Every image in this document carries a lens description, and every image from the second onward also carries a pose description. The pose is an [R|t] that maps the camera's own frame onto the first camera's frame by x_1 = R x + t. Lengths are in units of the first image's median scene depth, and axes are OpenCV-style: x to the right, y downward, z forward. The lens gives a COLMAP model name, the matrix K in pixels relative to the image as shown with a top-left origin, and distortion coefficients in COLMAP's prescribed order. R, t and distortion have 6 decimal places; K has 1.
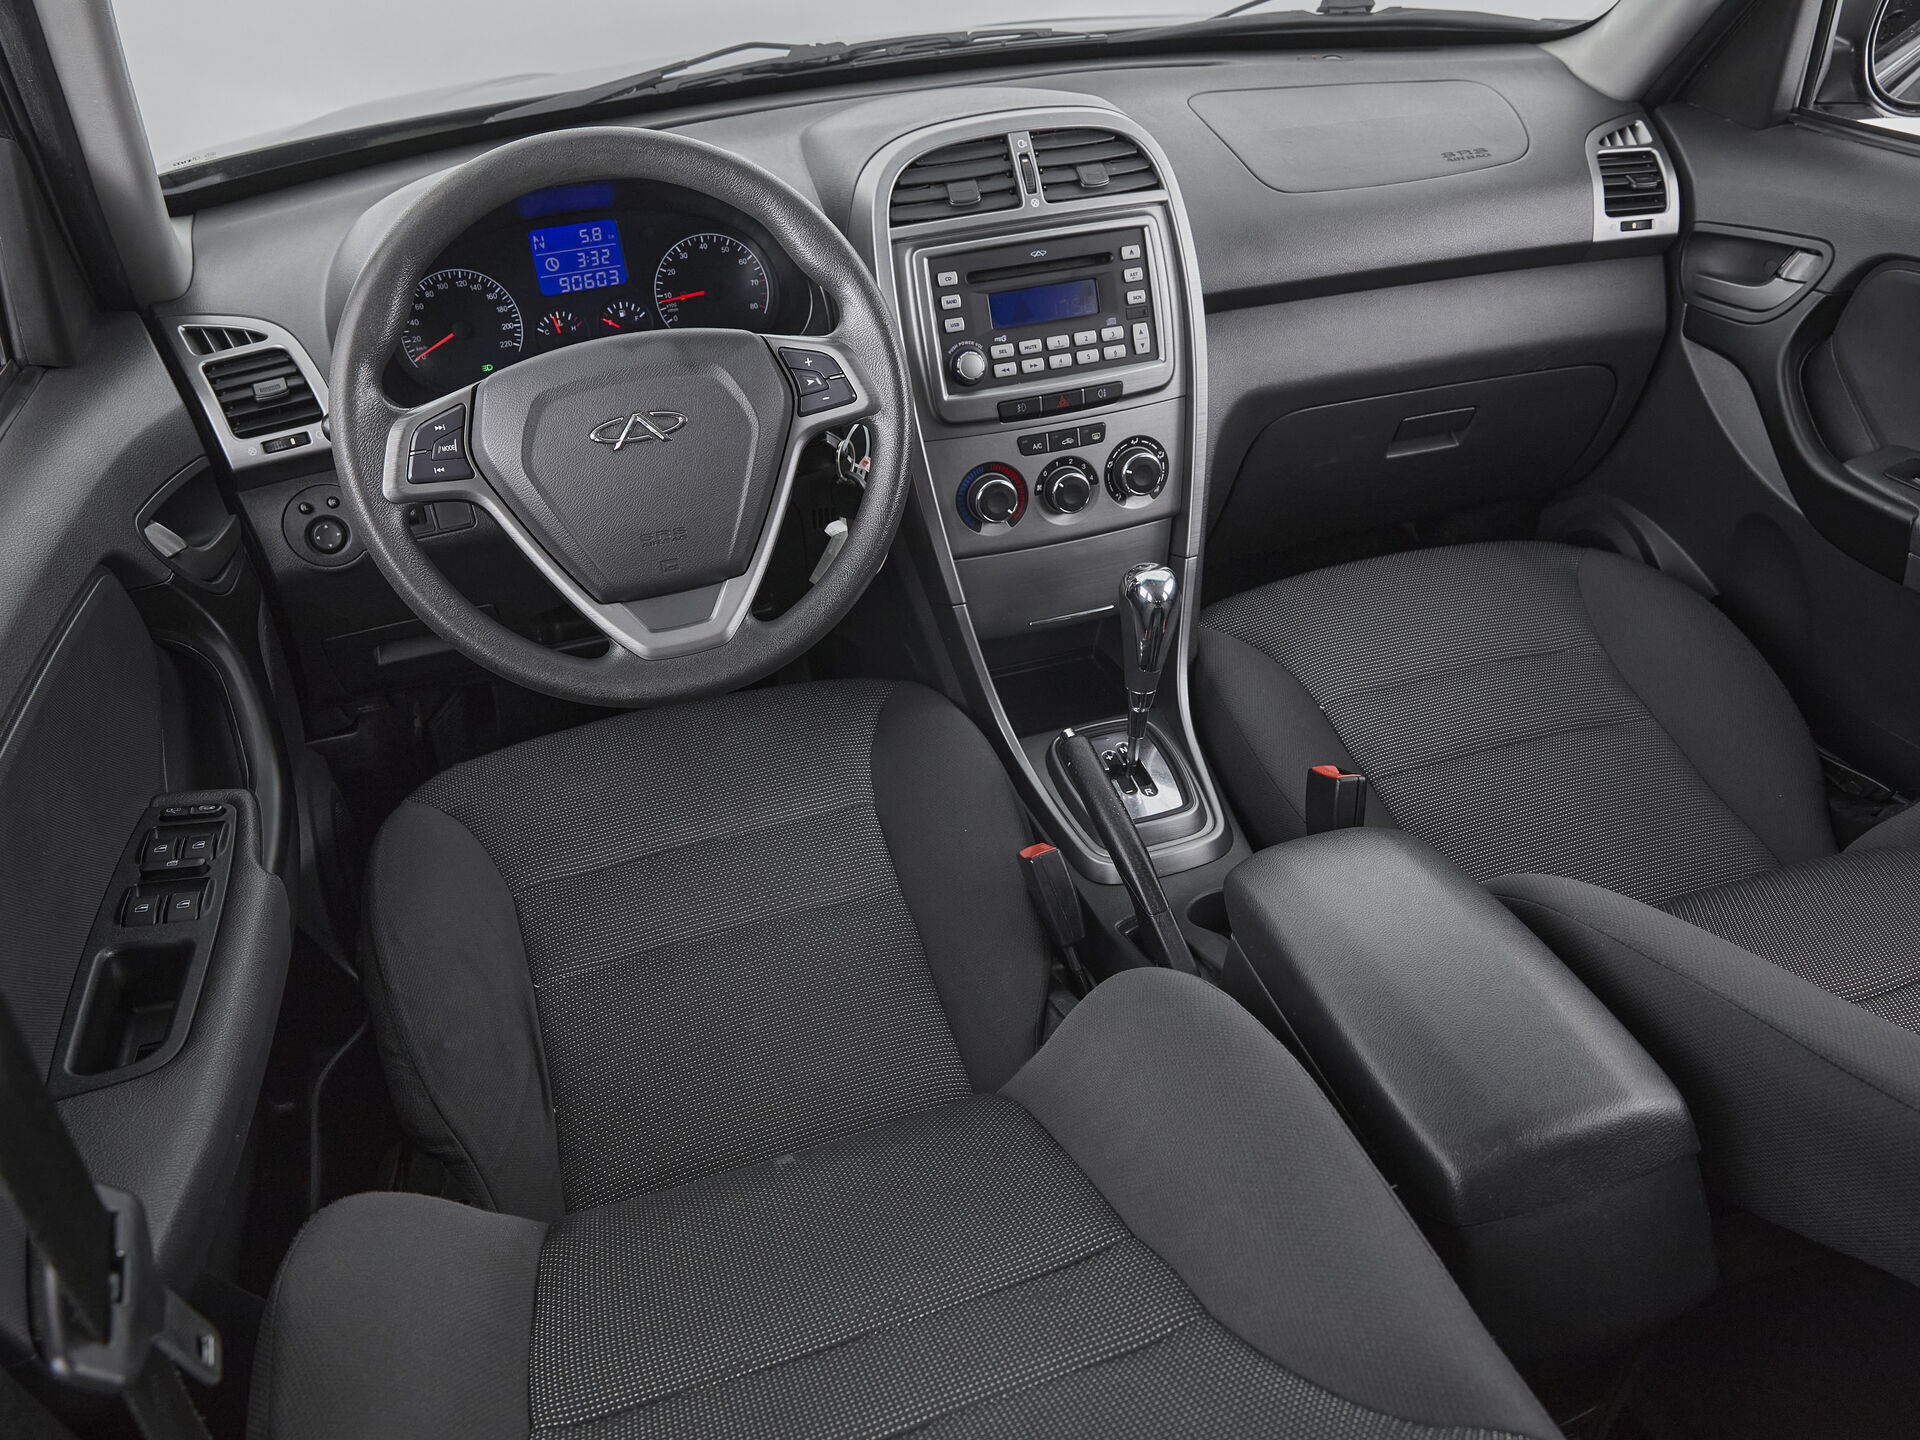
lens RADIAL K [[1455.4, 0, 965.1], [0, 1455.4, 722.0], [0, 0, 1]] dist [-0.008301, 0.001623]
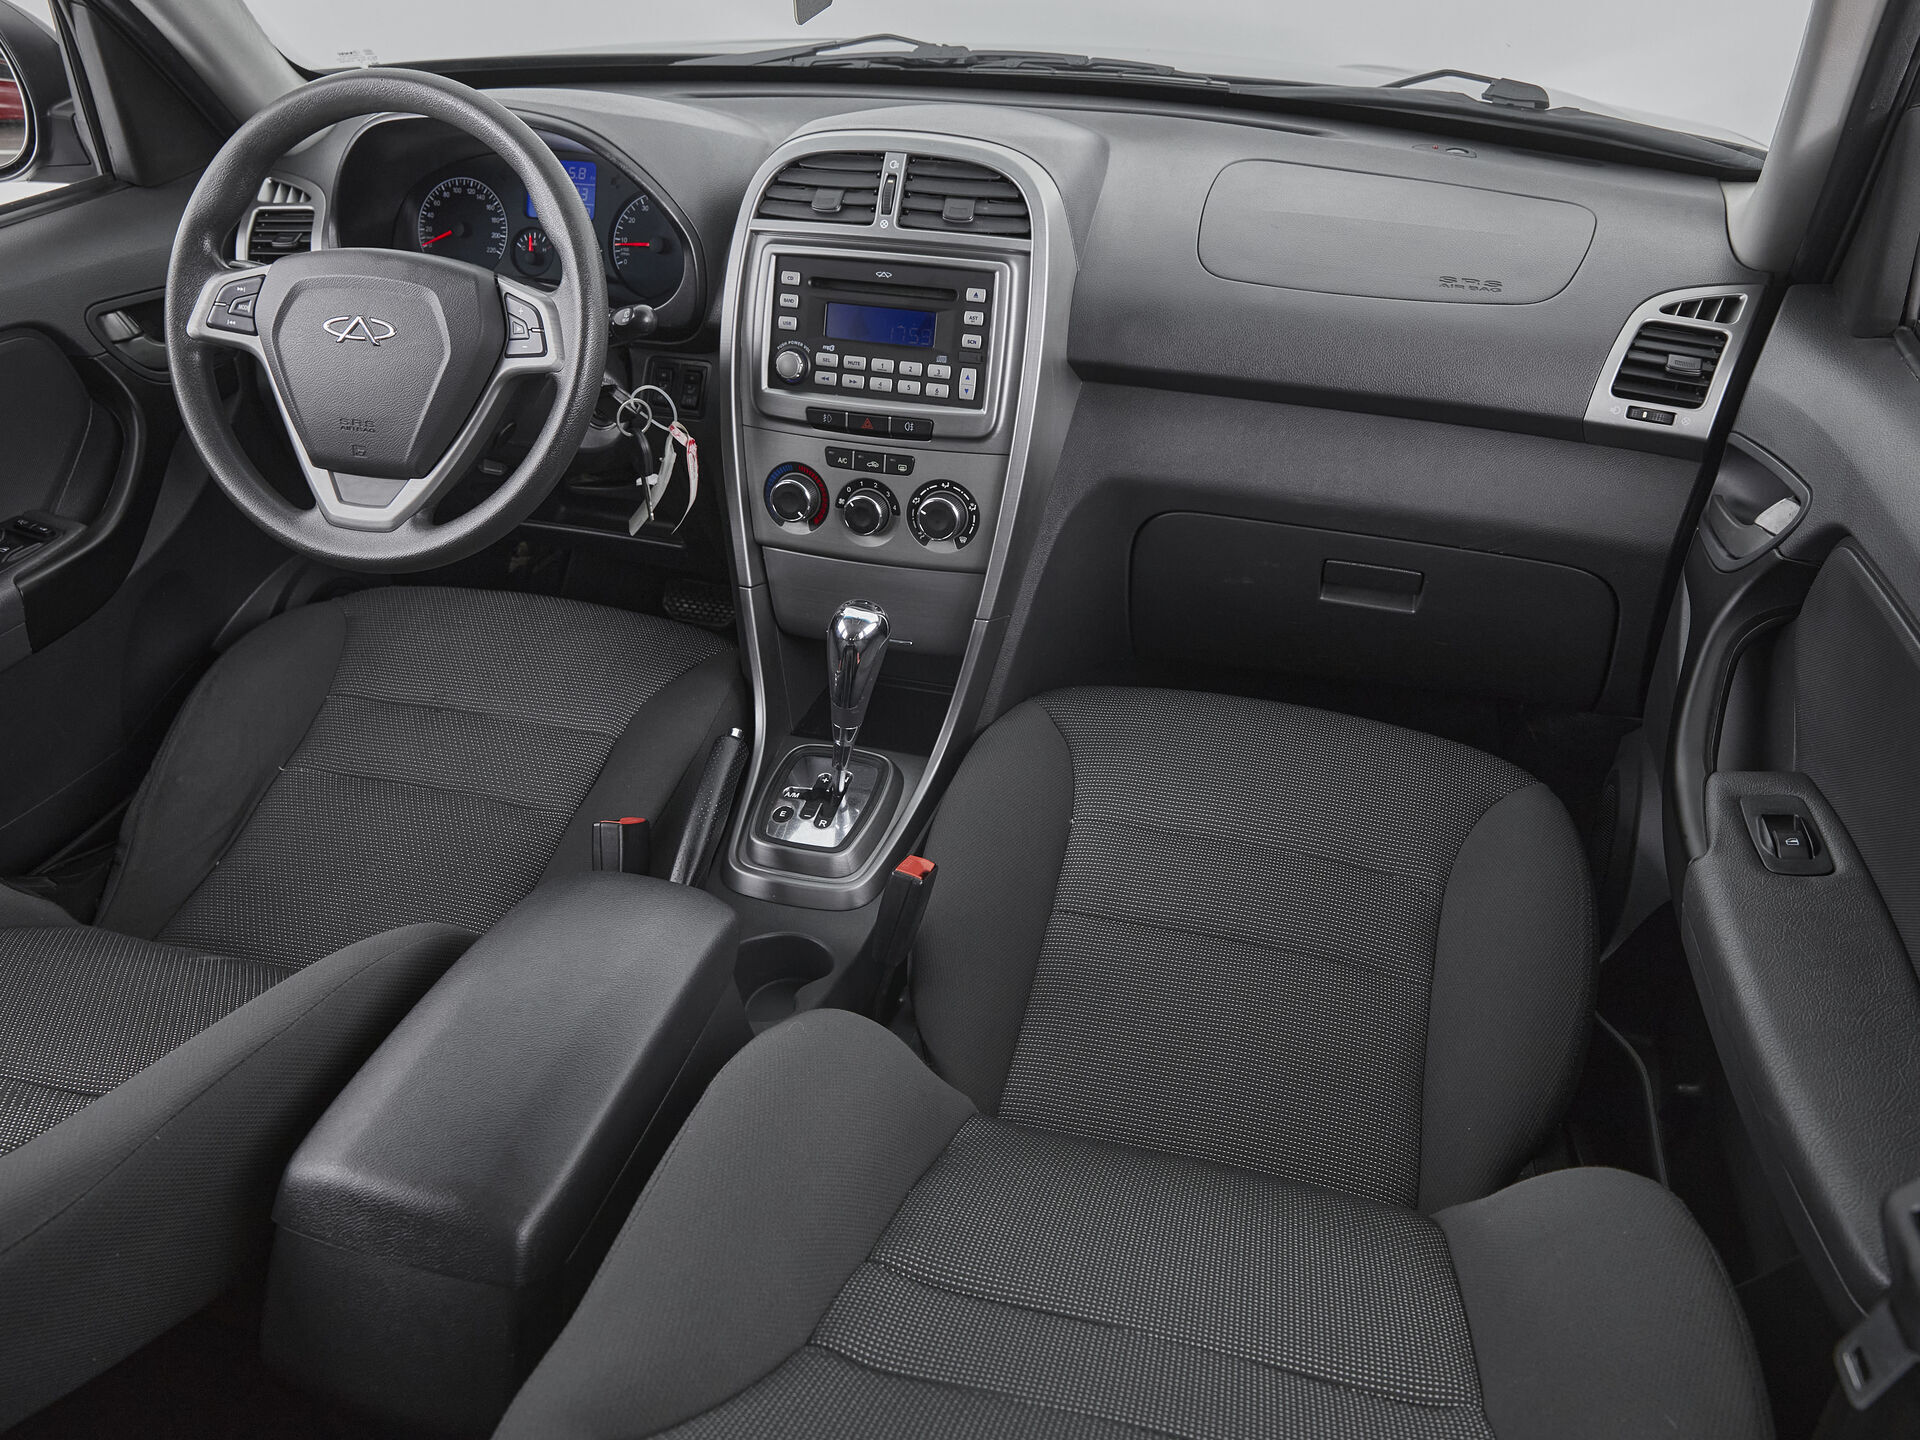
lens RADIAL K [[1460.0, 0, 969.1], [0, 1460.0, 701.4], [0, 0, 1]] dist [-0.010336, 0.002970]
pose [[0.838424, 0.342263, -0.424147, 0.611616], [-0.344643, 0.935821, 0.073889, -0.139776], [0.422215, 0.084229, 0.902574, 0.144531]]
